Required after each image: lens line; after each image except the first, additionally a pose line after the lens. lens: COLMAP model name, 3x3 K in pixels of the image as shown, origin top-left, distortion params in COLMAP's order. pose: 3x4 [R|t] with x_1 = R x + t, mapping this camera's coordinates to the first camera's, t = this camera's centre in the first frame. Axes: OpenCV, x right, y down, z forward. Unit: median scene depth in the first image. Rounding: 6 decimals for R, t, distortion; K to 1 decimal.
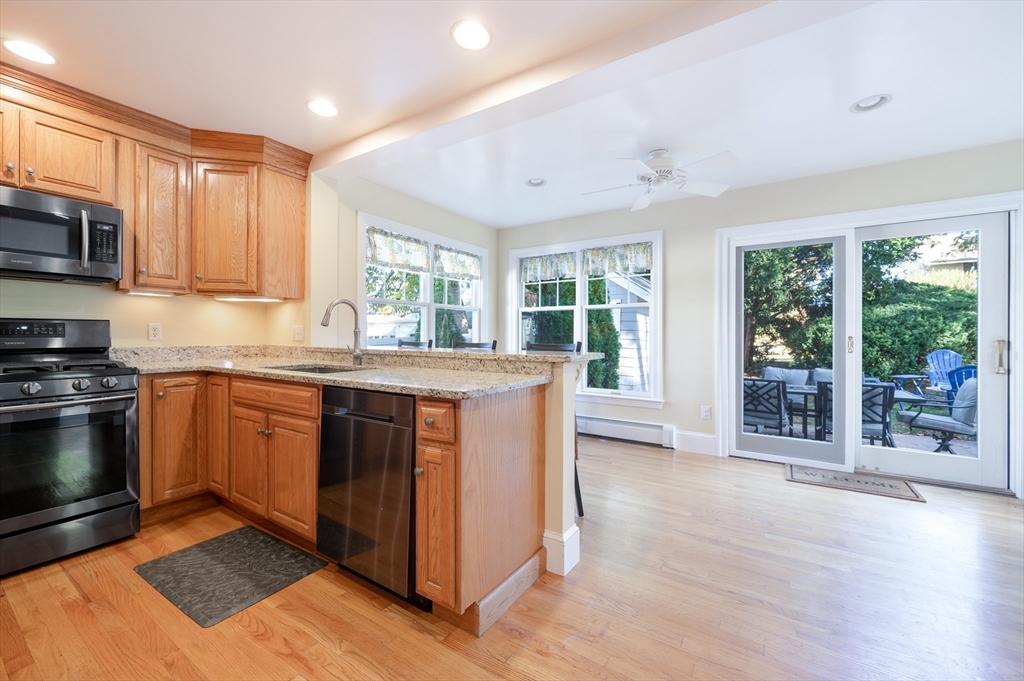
lens RADIAL K [[403.5, 0, 509.5], [0, 403.5, 334.0], [0, 0, 1]] dist [0.000944, 0.000157]
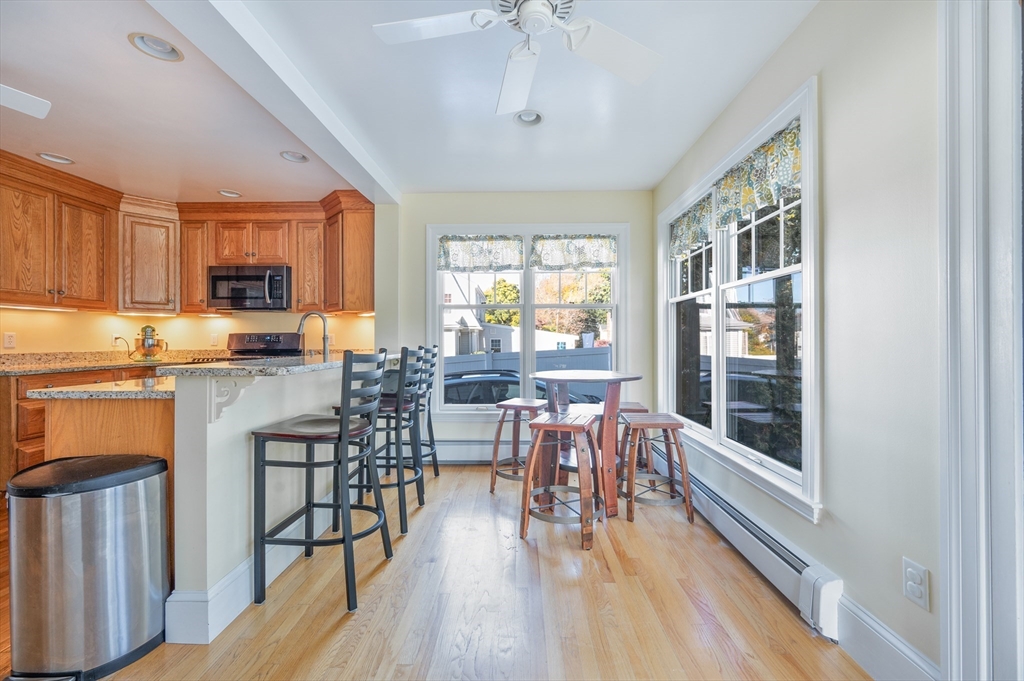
lens RADIAL K [[404.2, 0, 522.3], [0, 404.2, 339.2], [0, 0, 1]] dist [0.001185, -0.004872]
pose [[0.542974, -0.007981, -0.839712, 0.878004], [0.005990, 0.999966, -0.005631, 0.006106], [0.839728, -0.001972, 0.543003, 0.856272]]
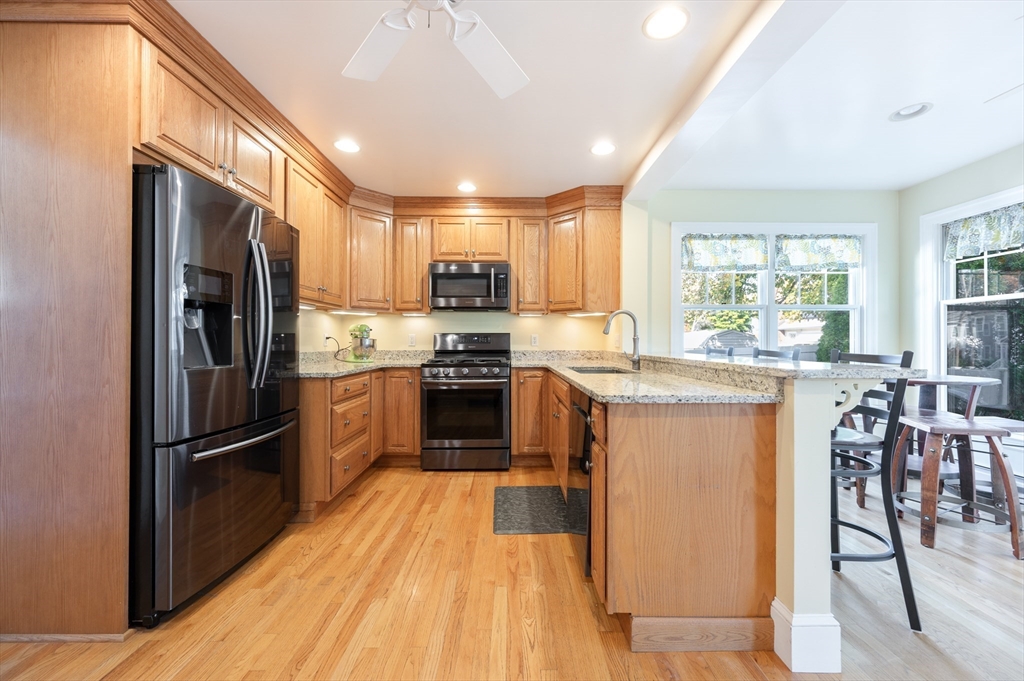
lens RADIAL K [[401.3, 0, 523.1], [0, 401.3, 340.4], [0, 0, 1]] dist [-0.001660, -0.000257]
pose [[0.566252, -0.006734, -0.824205, 0.344303], [0.003035, 0.999977, -0.006085, 0.004221], [0.824227, 0.000944, 0.566259, 0.141258]]
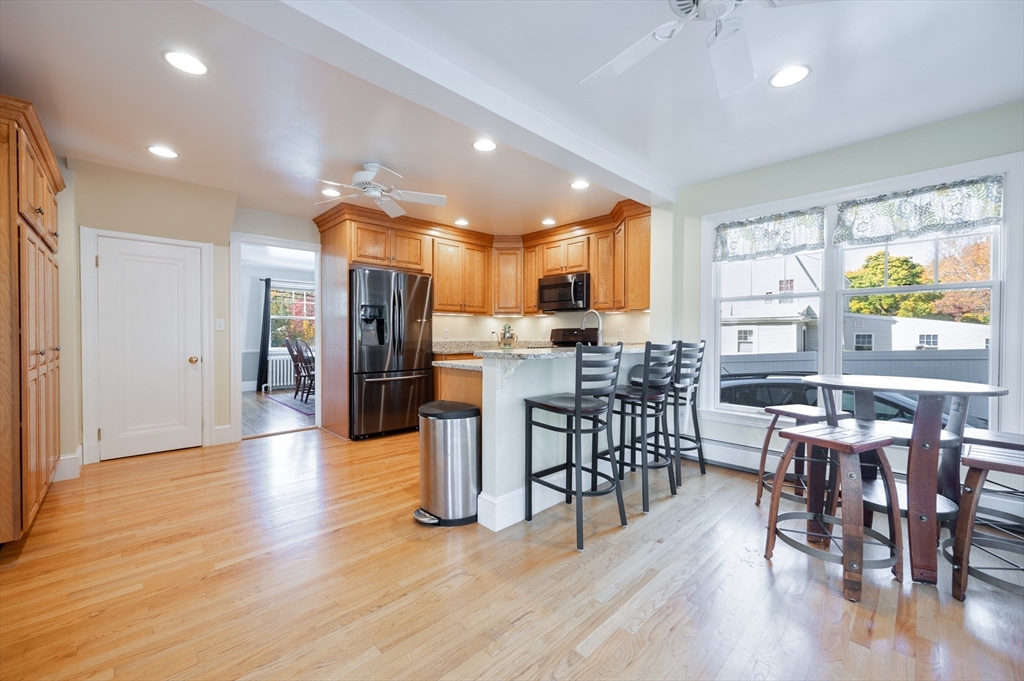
lens RADIAL K [[409.5, 0, 514.4], [0, 409.5, 337.8], [0, 0, 1]] dist [-0.002959, -0.000355]
pose [[-0.218128, 0.002947, -0.975916, 1.015214], [-0.002587, 0.999990, 0.003598, 0.005721], [0.975917, 0.003309, -0.218119, 1.028464]]
